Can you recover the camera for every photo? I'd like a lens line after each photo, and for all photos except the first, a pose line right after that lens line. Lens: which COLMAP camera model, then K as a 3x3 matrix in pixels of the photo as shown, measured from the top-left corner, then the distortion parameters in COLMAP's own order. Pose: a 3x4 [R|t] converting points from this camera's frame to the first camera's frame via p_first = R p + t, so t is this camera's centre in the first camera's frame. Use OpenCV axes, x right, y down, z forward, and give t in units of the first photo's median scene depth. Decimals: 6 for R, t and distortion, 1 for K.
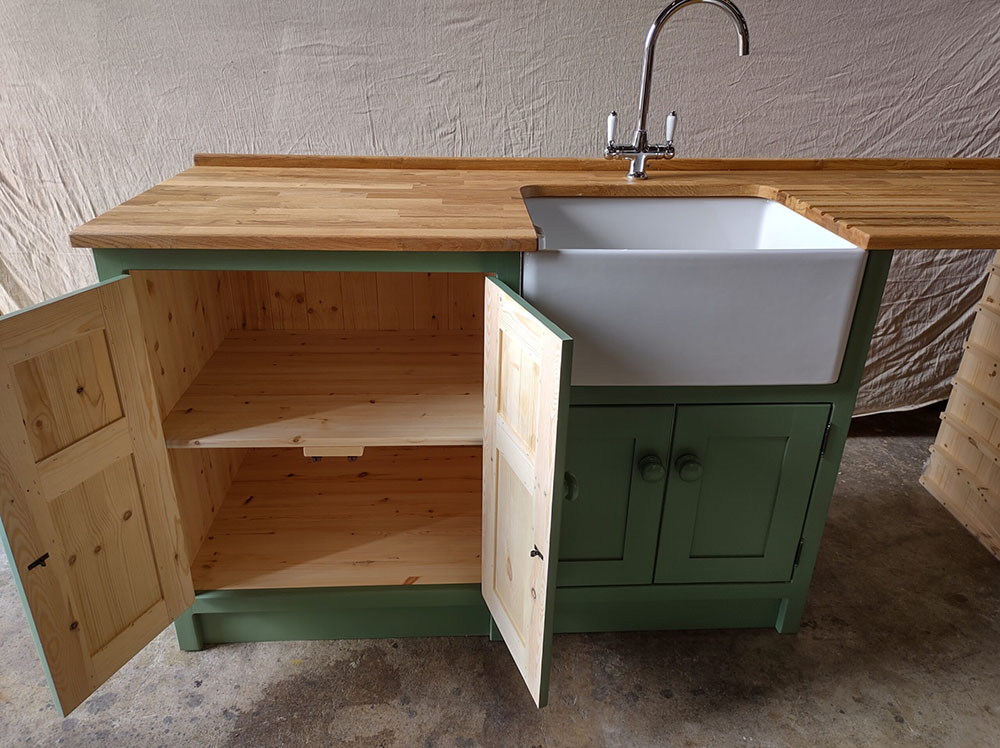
lens RADIAL K [[742.1, 0, 499.9], [0, 742.1, 374.7], [0, 0, 1]] dist [0.058897, -0.054659]
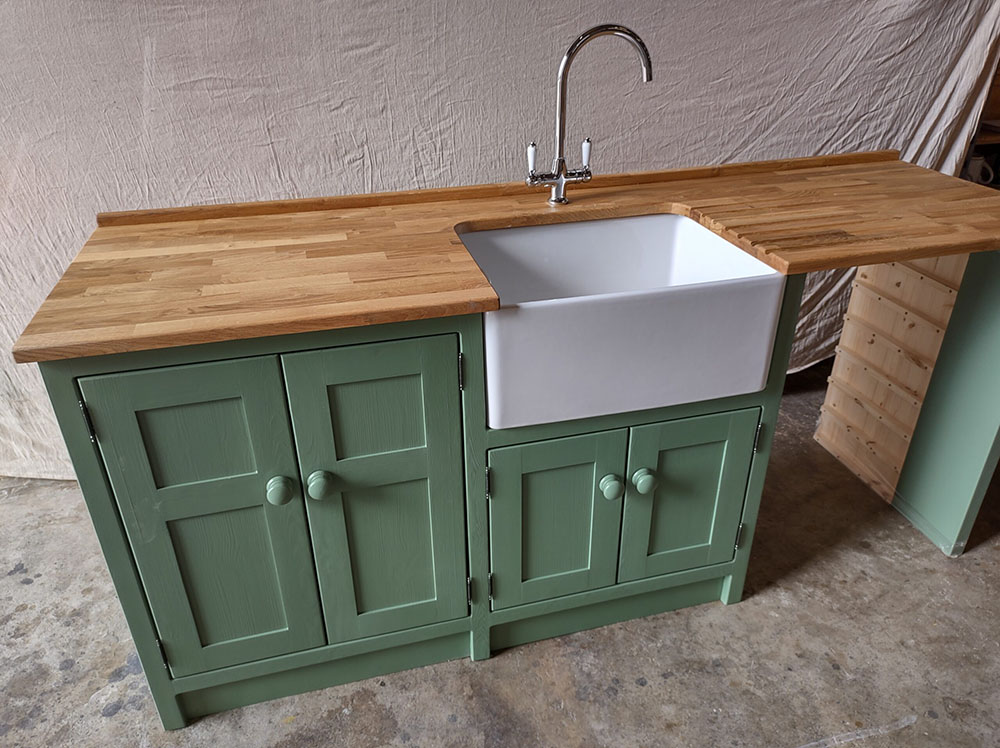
lens RADIAL K [[742.0, 0, 501.6], [0, 742.0, 374.3], [0, 0, 1]] dist [0.057260, -0.060097]
pose [[0.978873, -0.121012, 0.164813, -0.081467], [0.110394, 0.991265, 0.072159, -0.096136], [-0.172105, -0.052440, 0.983682, -0.015323]]
